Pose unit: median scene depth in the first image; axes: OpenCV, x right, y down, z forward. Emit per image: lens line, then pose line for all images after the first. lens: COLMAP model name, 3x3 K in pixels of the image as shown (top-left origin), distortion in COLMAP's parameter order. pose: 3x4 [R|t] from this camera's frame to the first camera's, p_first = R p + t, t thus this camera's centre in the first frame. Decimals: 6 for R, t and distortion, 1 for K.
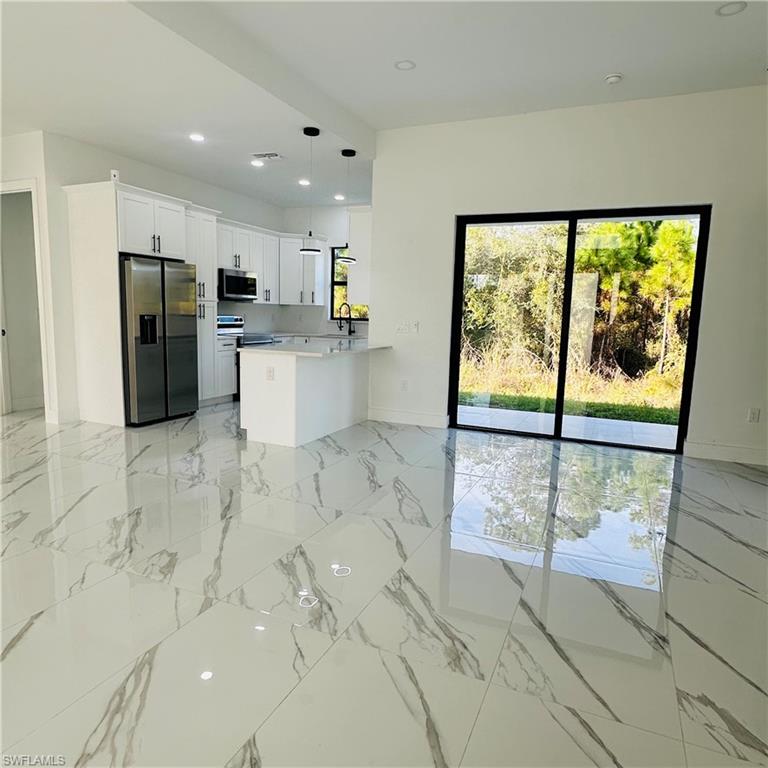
lens RADIAL K [[534.4, 0, 383.9], [0, 534.4, 387.7], [0, 0, 1]] dist [0.000041, -0.002617]
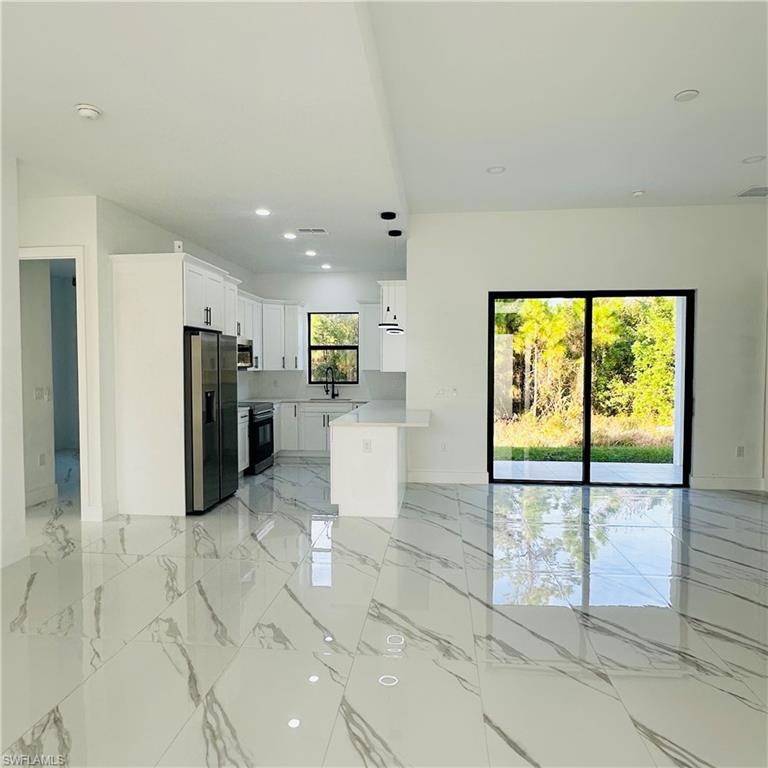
lens RADIAL K [[534.4, 0, 385.7], [0, 534.4, 382.5], [0, 0, 1]] dist [0.000041, -0.002617]
pose [[0.953092, -0.037044, 0.300406, -0.416929], [0.068139, 0.993266, -0.093702, -0.041791], [-0.294912, 0.109776, 0.949198, 0.018884]]
